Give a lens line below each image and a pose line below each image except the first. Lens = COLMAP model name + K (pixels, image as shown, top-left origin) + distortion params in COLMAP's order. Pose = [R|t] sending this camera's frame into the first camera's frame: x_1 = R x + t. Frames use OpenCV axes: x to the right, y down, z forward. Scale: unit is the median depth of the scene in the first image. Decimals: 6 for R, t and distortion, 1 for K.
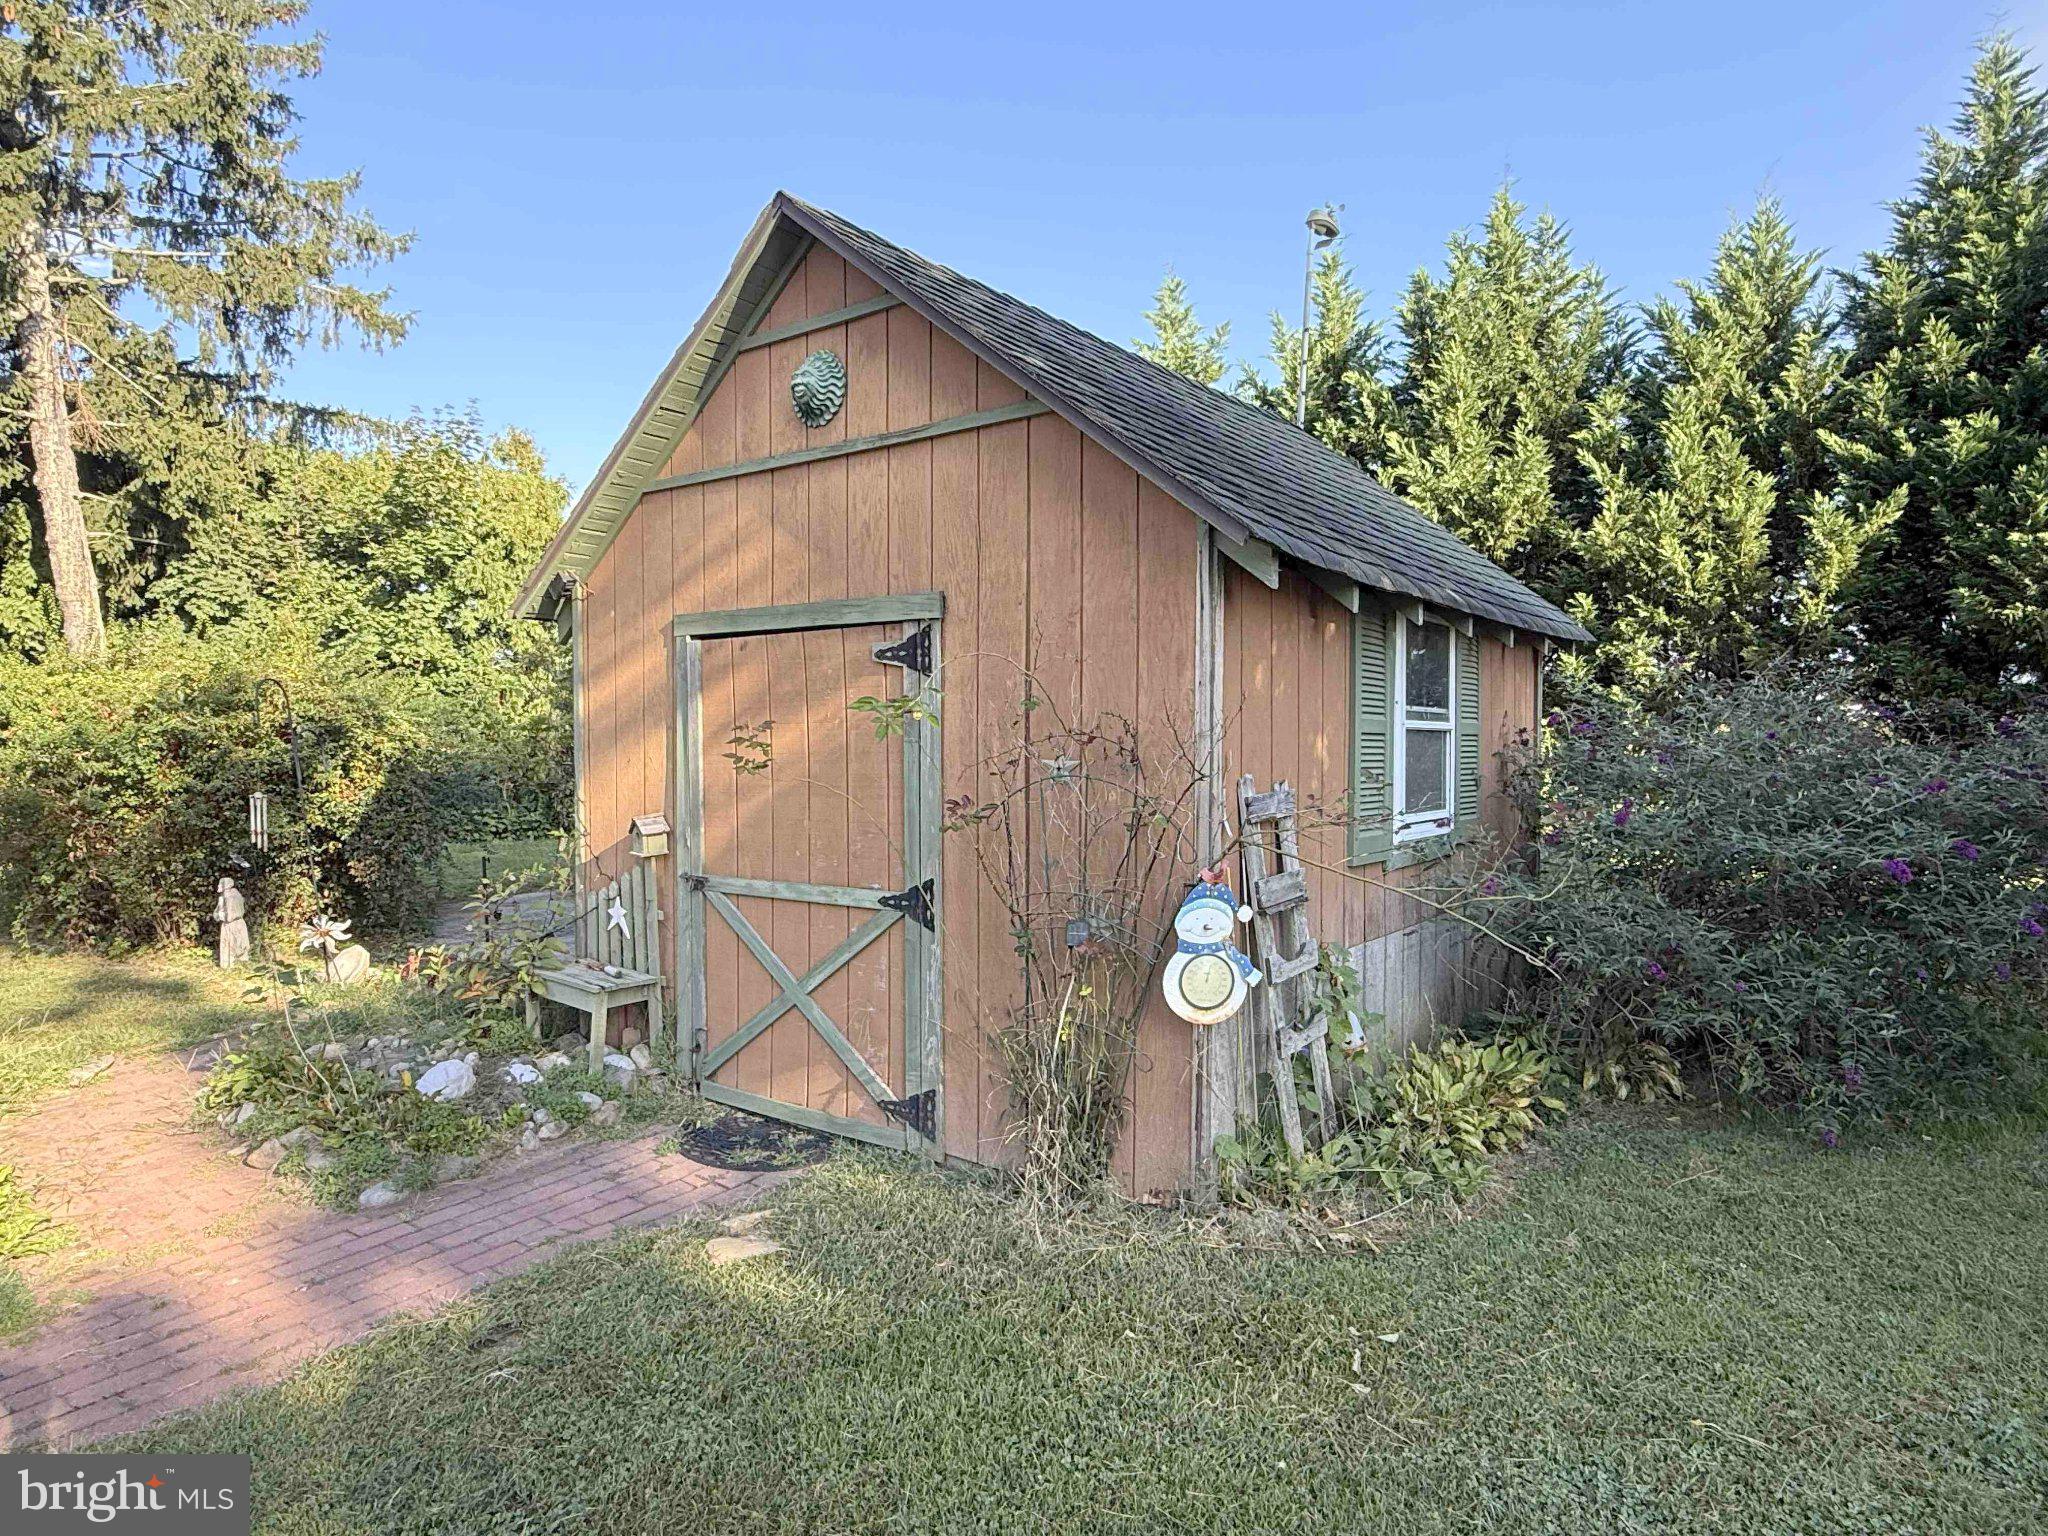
lens RADIAL K [[1196.8, 0, 1016.3], [0, 1196.8, 785.1], [0, 0, 1]] dist [0.001616, 0.001677]
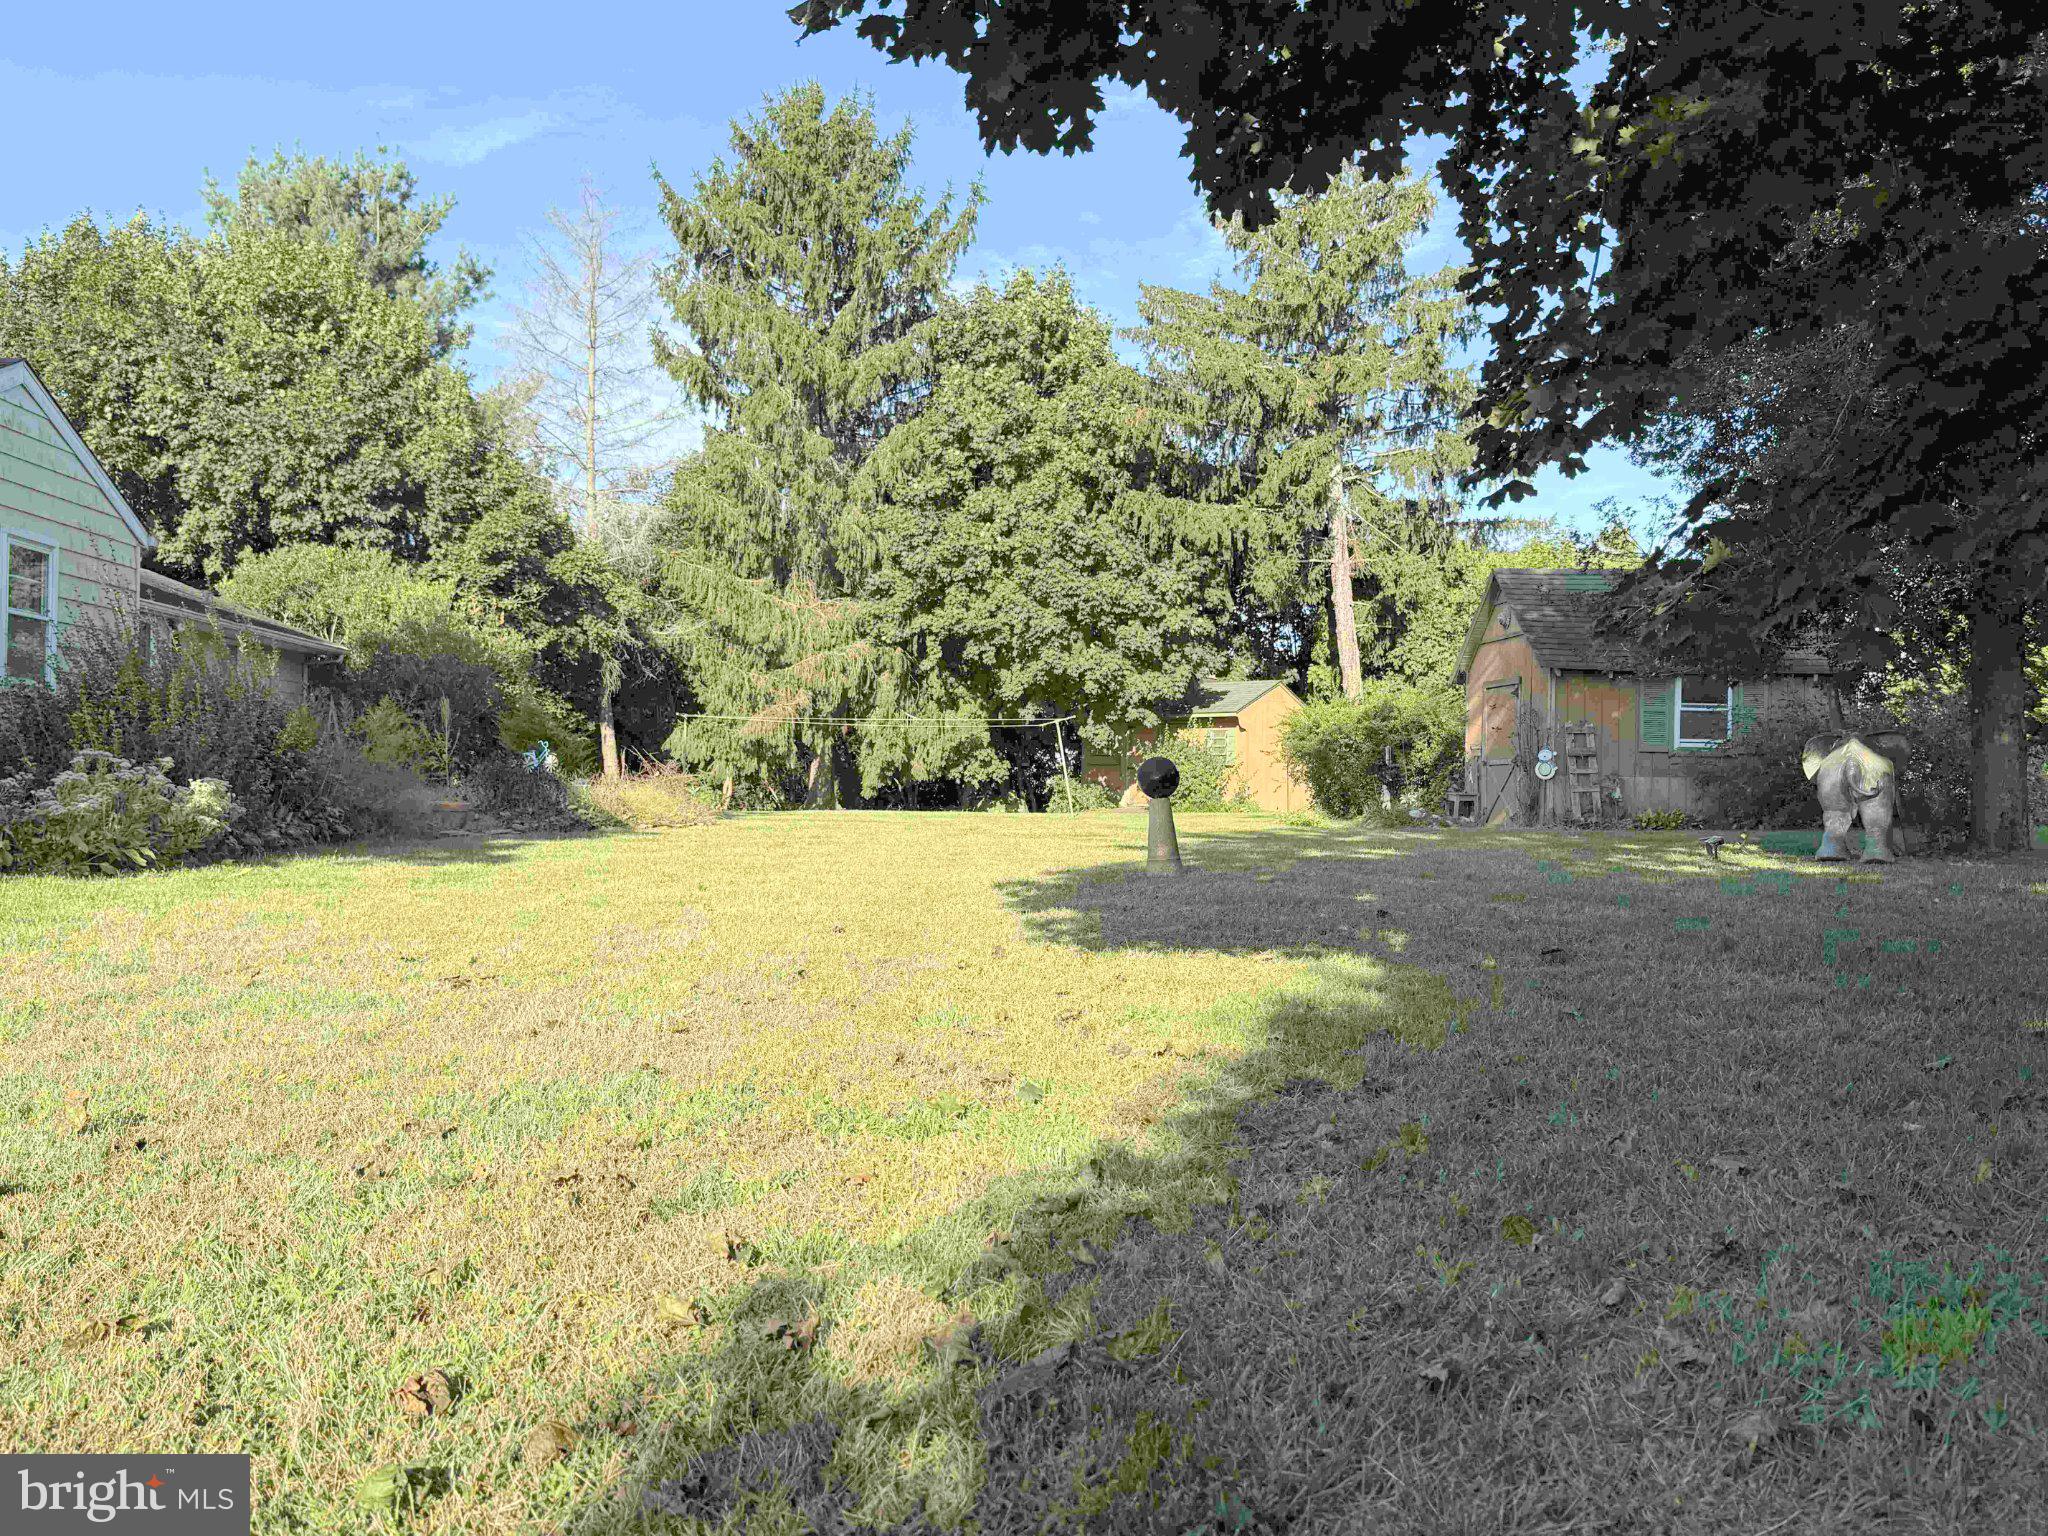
lens RADIAL K [[1779.8, 0, 1020.9], [0, 1779.8, 772.8], [0, 0, 1]] dist [0.012911, 0.000910]
pose [[0.657853, 0.000968, -0.753146, 0.772261], [-0.043552, 0.998375, -0.036759, 0.102594], [0.751886, 0.056983, 0.656826, -0.949888]]
